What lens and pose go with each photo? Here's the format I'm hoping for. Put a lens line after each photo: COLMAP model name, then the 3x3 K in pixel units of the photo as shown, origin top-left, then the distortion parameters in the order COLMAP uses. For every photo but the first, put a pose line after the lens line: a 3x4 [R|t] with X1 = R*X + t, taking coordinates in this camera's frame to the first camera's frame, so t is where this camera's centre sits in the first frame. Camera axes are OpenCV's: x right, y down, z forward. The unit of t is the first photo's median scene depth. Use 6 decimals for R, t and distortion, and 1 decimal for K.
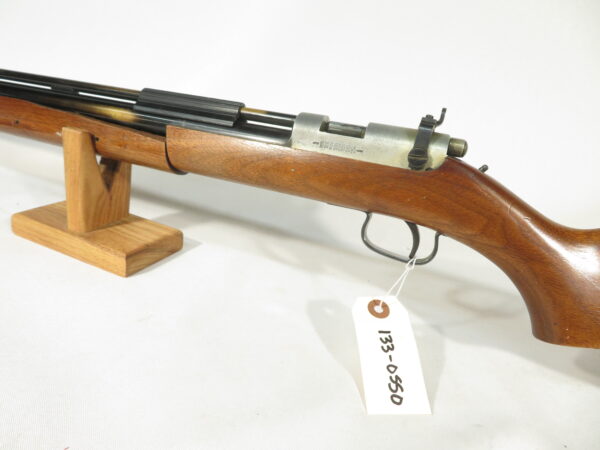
lens RADIAL K [[451.0, 0, 301.1], [0, 451.0, 222.5], [0, 0, 1]] dist [0.004687, -0.000993]
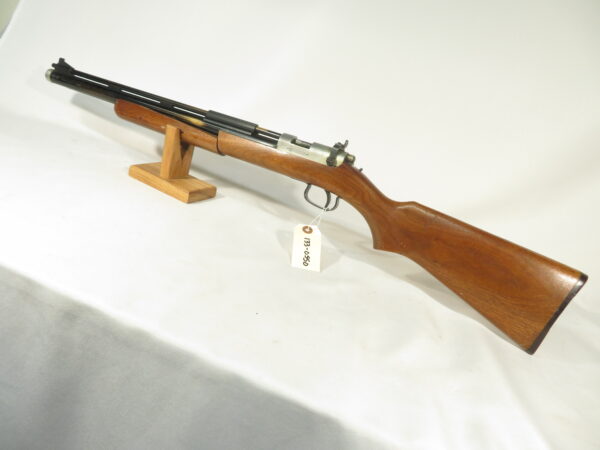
lens RADIAL K [[451.0, 0, 298.4], [0, 451.0, 227.3], [0, 0, 1]] dist [0.004687, -0.000993]
pose [[0.990583, 0.134389, -0.026177, 0.166053], [-0.134504, 0.990909, -0.002688, 0.172467], [0.025577, 0.006184, 0.999654, -1.007714]]
